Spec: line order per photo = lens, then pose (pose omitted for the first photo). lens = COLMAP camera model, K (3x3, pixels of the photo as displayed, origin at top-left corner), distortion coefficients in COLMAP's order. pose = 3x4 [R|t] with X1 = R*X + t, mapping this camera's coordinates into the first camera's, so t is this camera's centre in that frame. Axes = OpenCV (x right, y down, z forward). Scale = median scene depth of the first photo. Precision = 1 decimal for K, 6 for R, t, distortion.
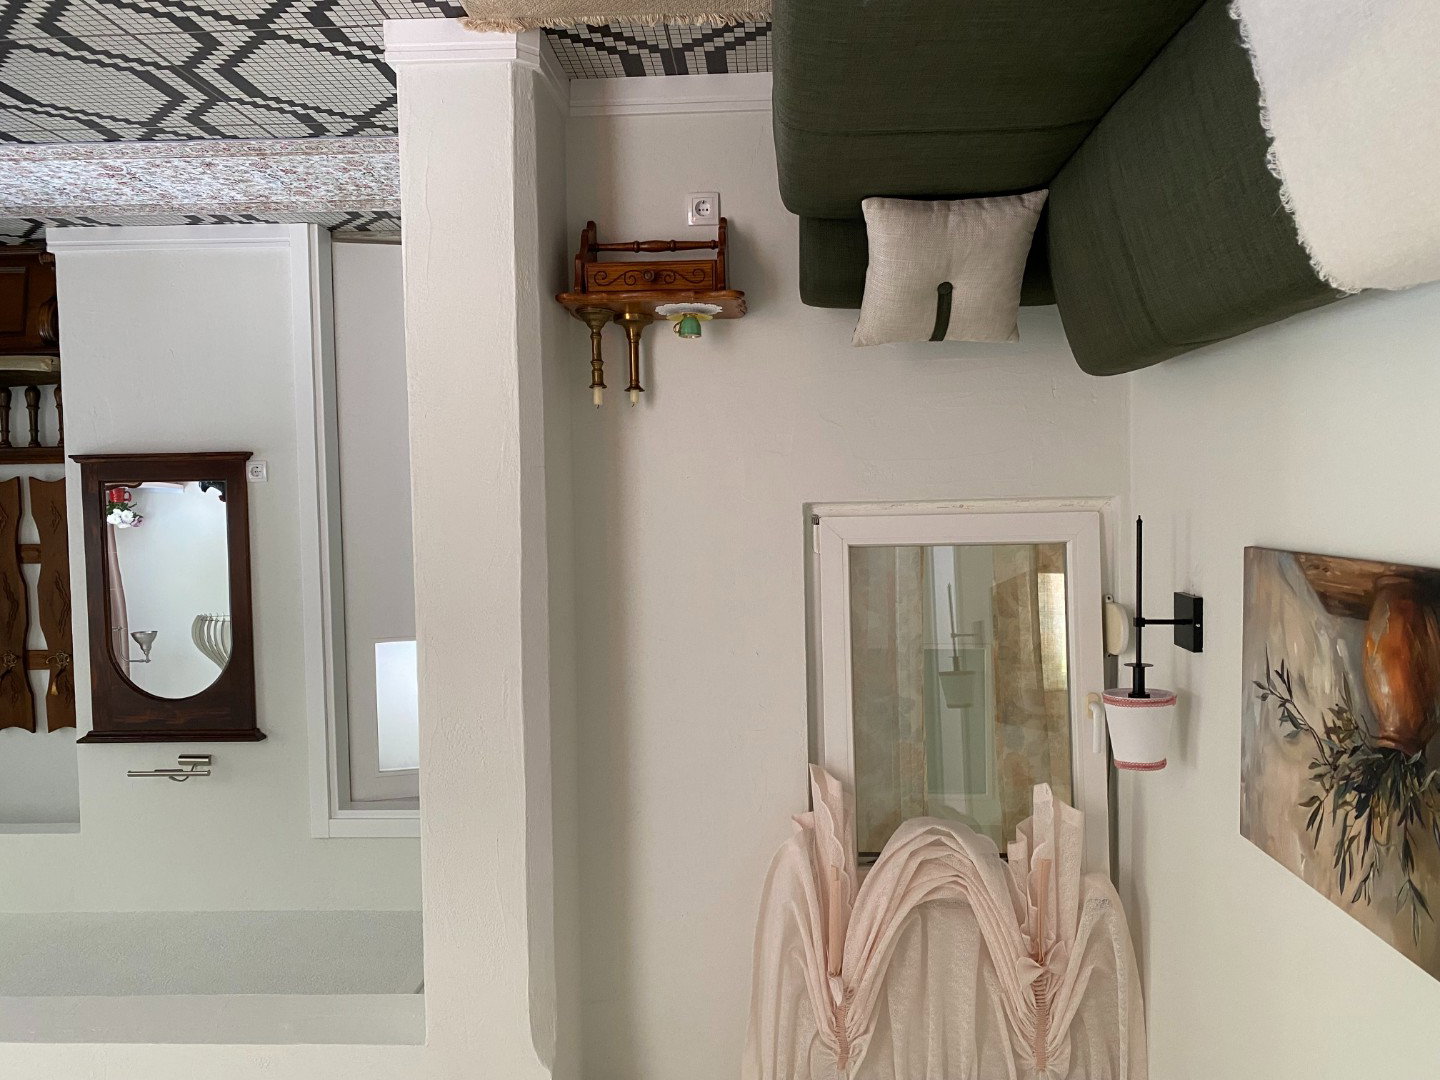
lens RADIAL K [[1088.3, 0, 716.9], [0, 1088.3, 549.5], [0, 0, 1]] dist [0.082861, -0.109455]
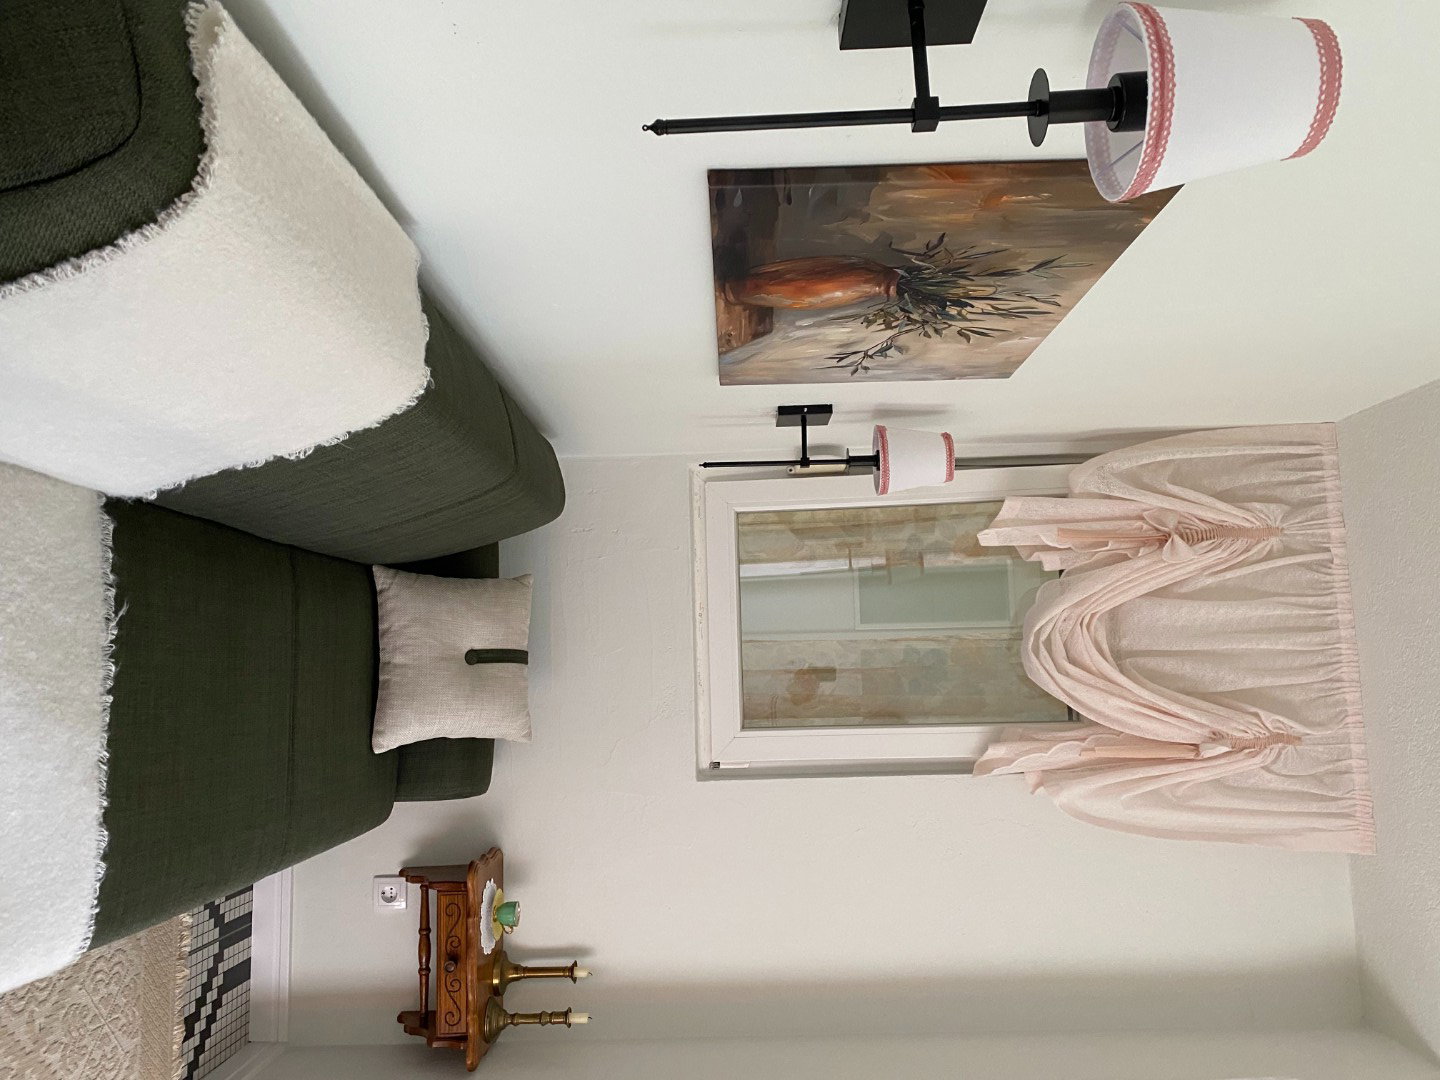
lens RADIAL K [[1098.2, 0, 734.0], [0, 1098.2, 569.6], [0, 0, 1]] dist [0.043617, -0.001907]
pose [[-0.009311, -0.988461, 0.151190, 0.128394], [0.998251, -0.018015, -0.056305, 0.052119], [0.058379, 0.150402, 0.986900, 0.025692]]
